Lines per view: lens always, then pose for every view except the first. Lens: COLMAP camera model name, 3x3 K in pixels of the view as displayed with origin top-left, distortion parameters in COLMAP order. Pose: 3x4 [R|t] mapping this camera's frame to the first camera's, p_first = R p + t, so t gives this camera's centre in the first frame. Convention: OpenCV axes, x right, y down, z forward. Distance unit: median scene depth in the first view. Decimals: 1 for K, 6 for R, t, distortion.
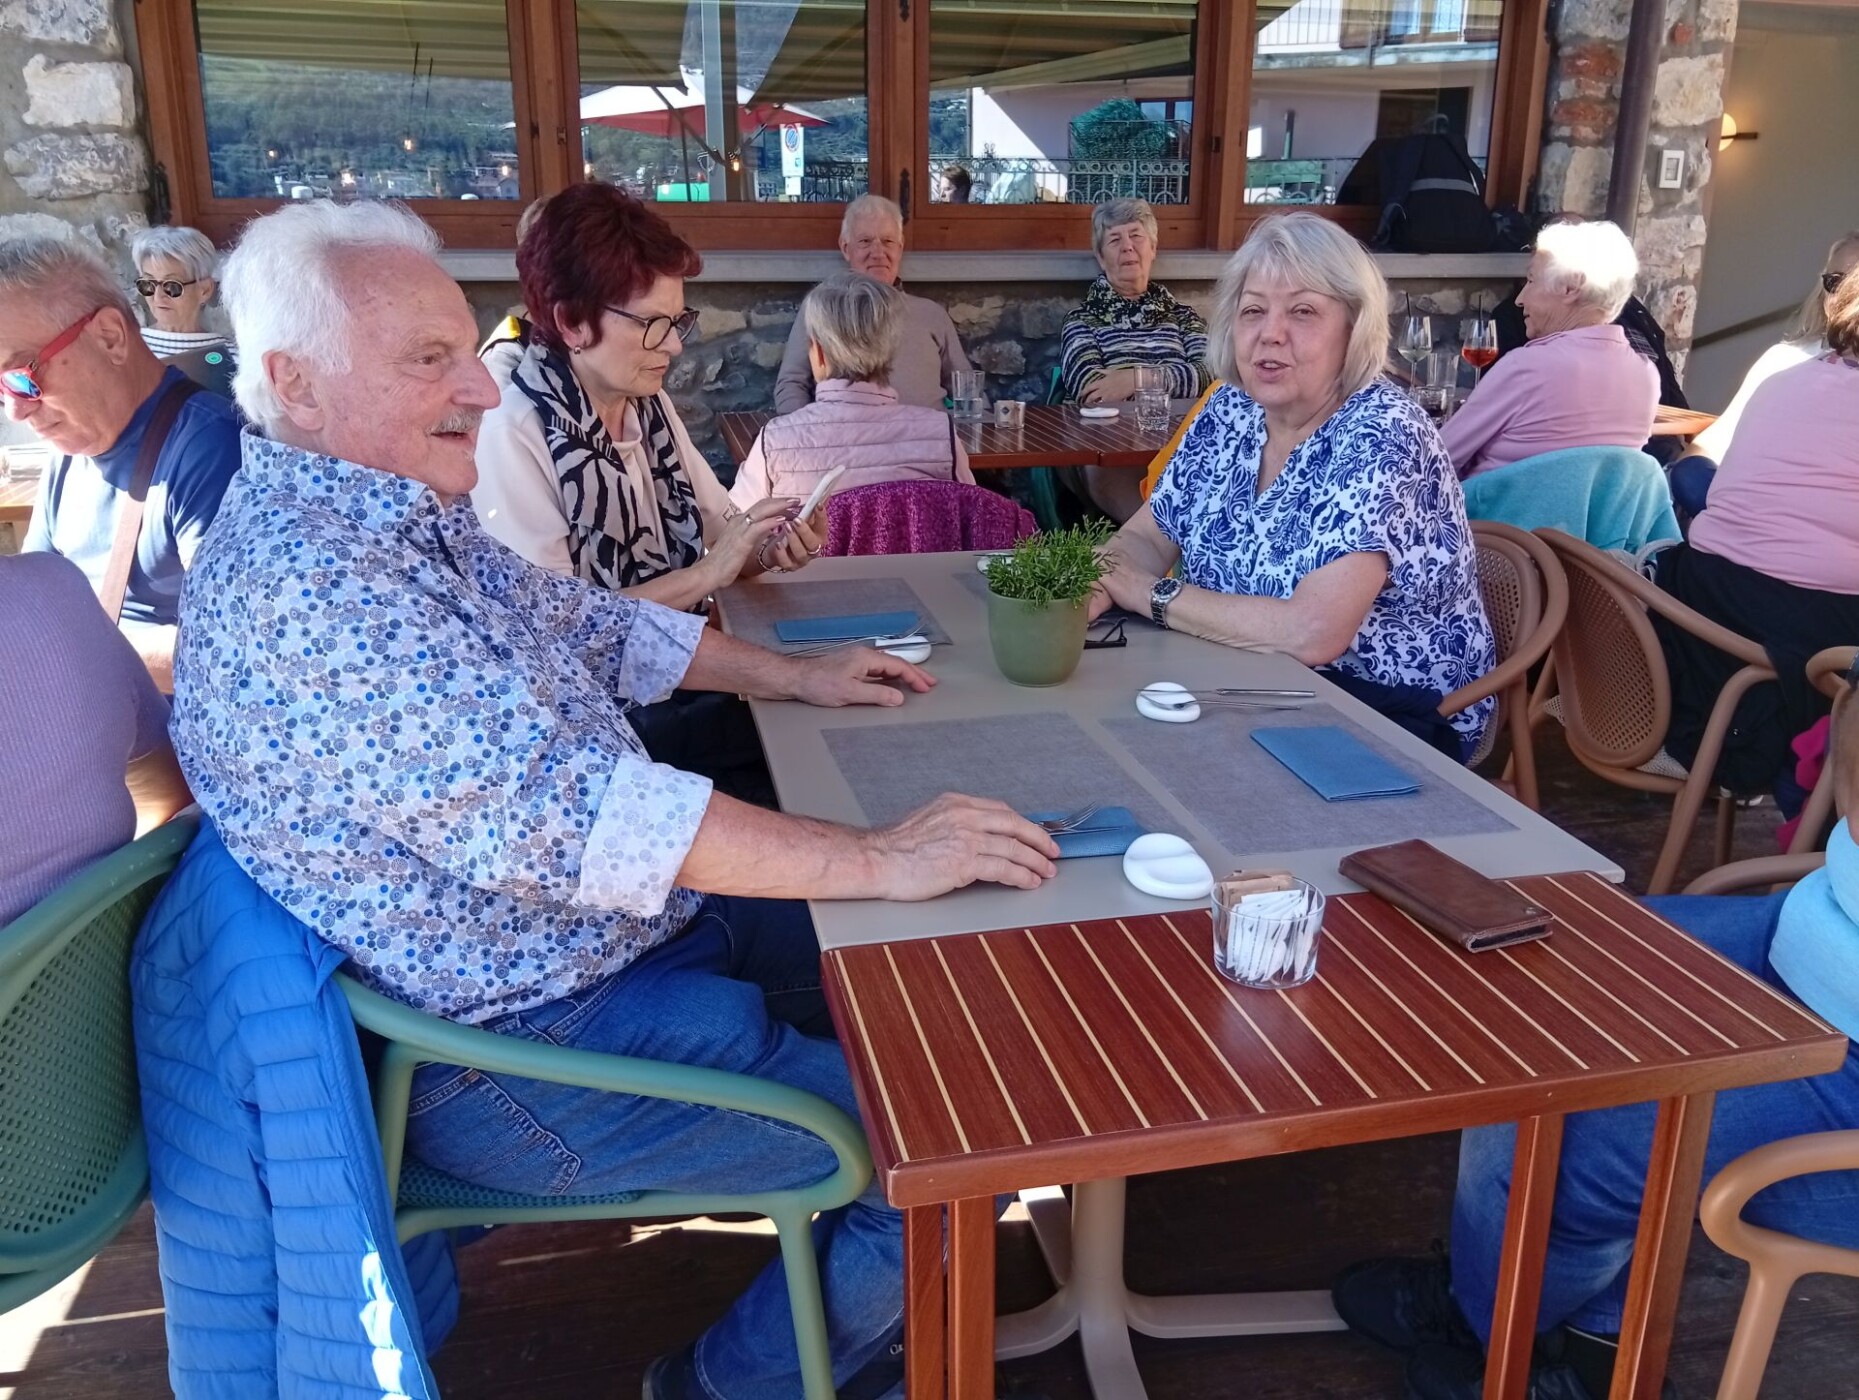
lens RADIAL K [[1520.0, 0, 929.5], [0, 1520.0, 700.0], [0, 0, 1]] dist [0.003603, -0.085153]
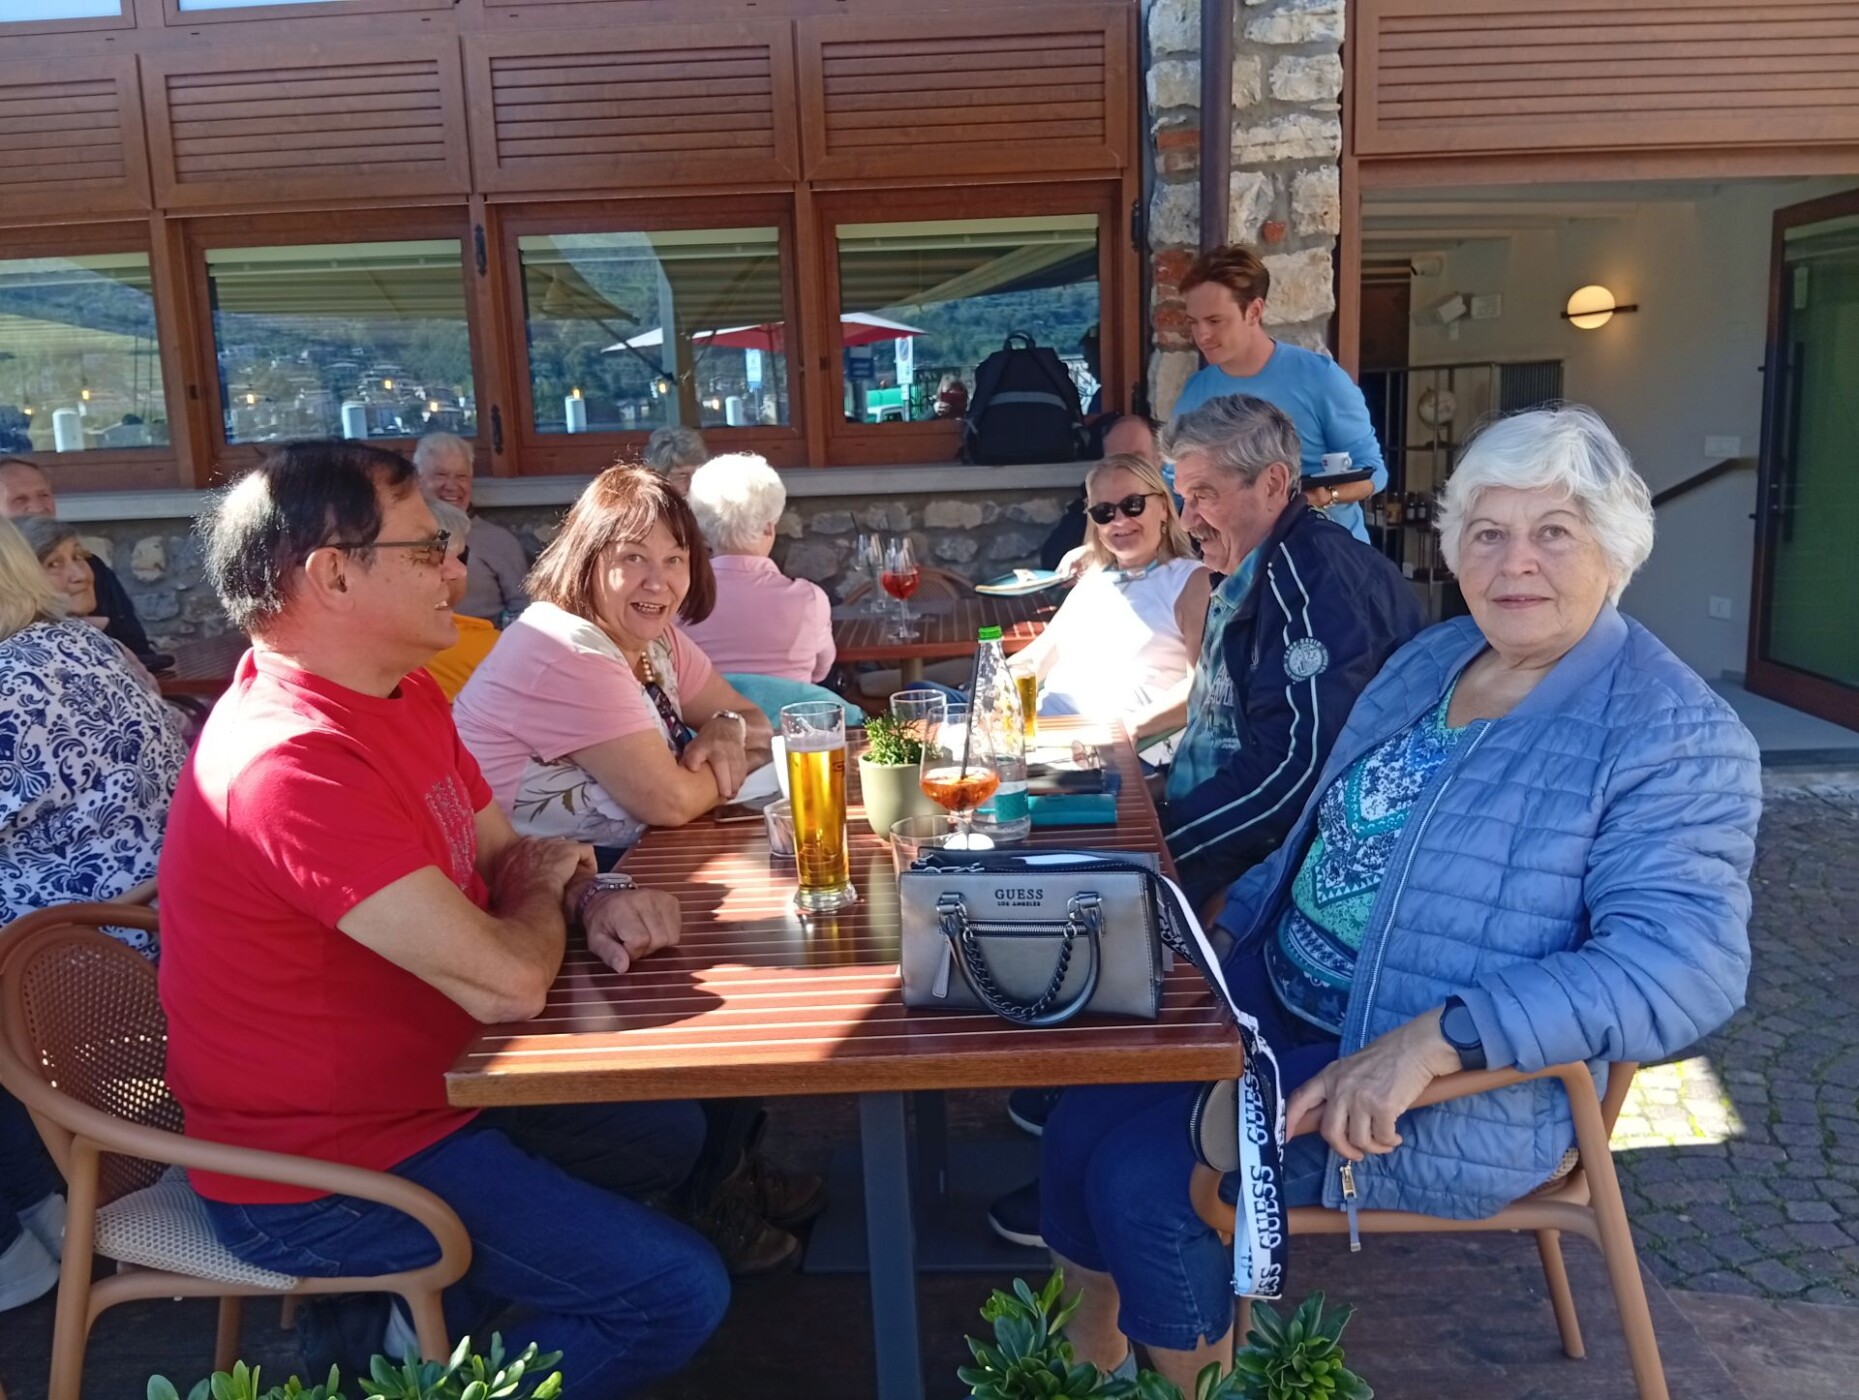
lens RADIAL K [[1520.0, 0, 929.5], [0, 1520.0, 700.0], [0, 0, 1]] dist [0.003603, -0.085153]
pose [[0.979684, -0.003569, -0.200515, 0.481692], [-0.019877, 0.993190, -0.114794, -0.022823], [0.199559, 0.116447, 0.972942, 0.026123]]
